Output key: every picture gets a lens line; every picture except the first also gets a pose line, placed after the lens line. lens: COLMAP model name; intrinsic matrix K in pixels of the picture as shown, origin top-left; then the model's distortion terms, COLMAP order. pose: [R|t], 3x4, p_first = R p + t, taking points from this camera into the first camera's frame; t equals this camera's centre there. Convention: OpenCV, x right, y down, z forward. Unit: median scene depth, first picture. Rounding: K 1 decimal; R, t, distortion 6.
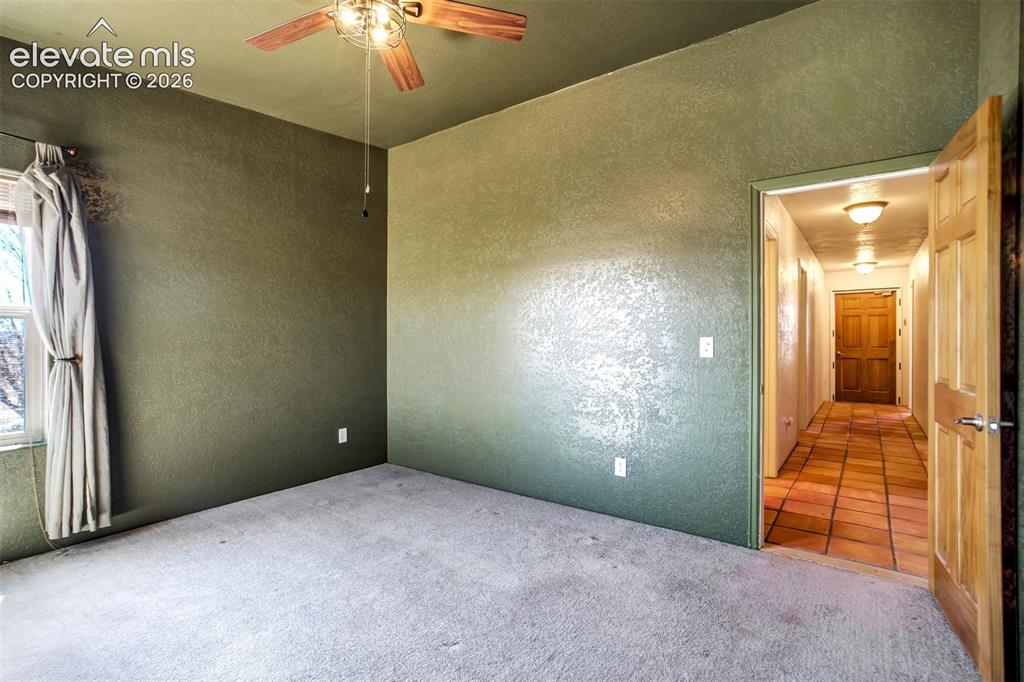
lens RADIAL K [[479.9, 0, 513.2], [0, 479.9, 327.8], [0, 0, 1]] dist [-0.039178, 0.022182]
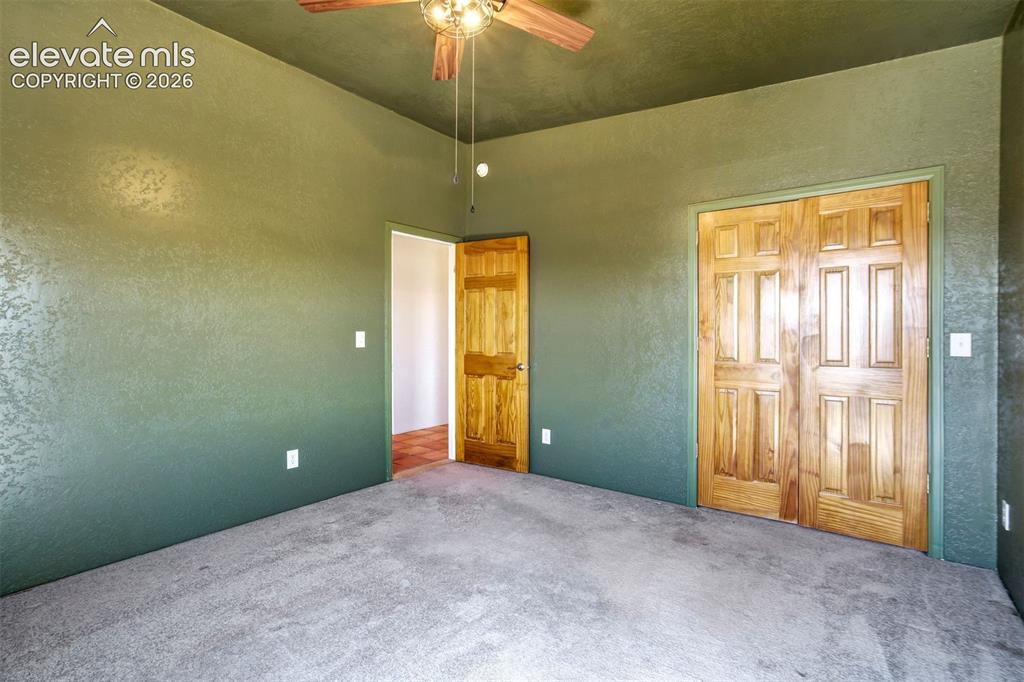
lens RADIAL K [[479.9, 0, 513.2], [0, 479.9, 327.8], [0, 0, 1]] dist [-0.039178, 0.022182]
pose [[0.026656, 0.009047, 0.999604, -0.884022], [-0.019241, 0.999778, -0.008535, 0.013824], [-0.999459, -0.019006, 0.026824, 0.583494]]
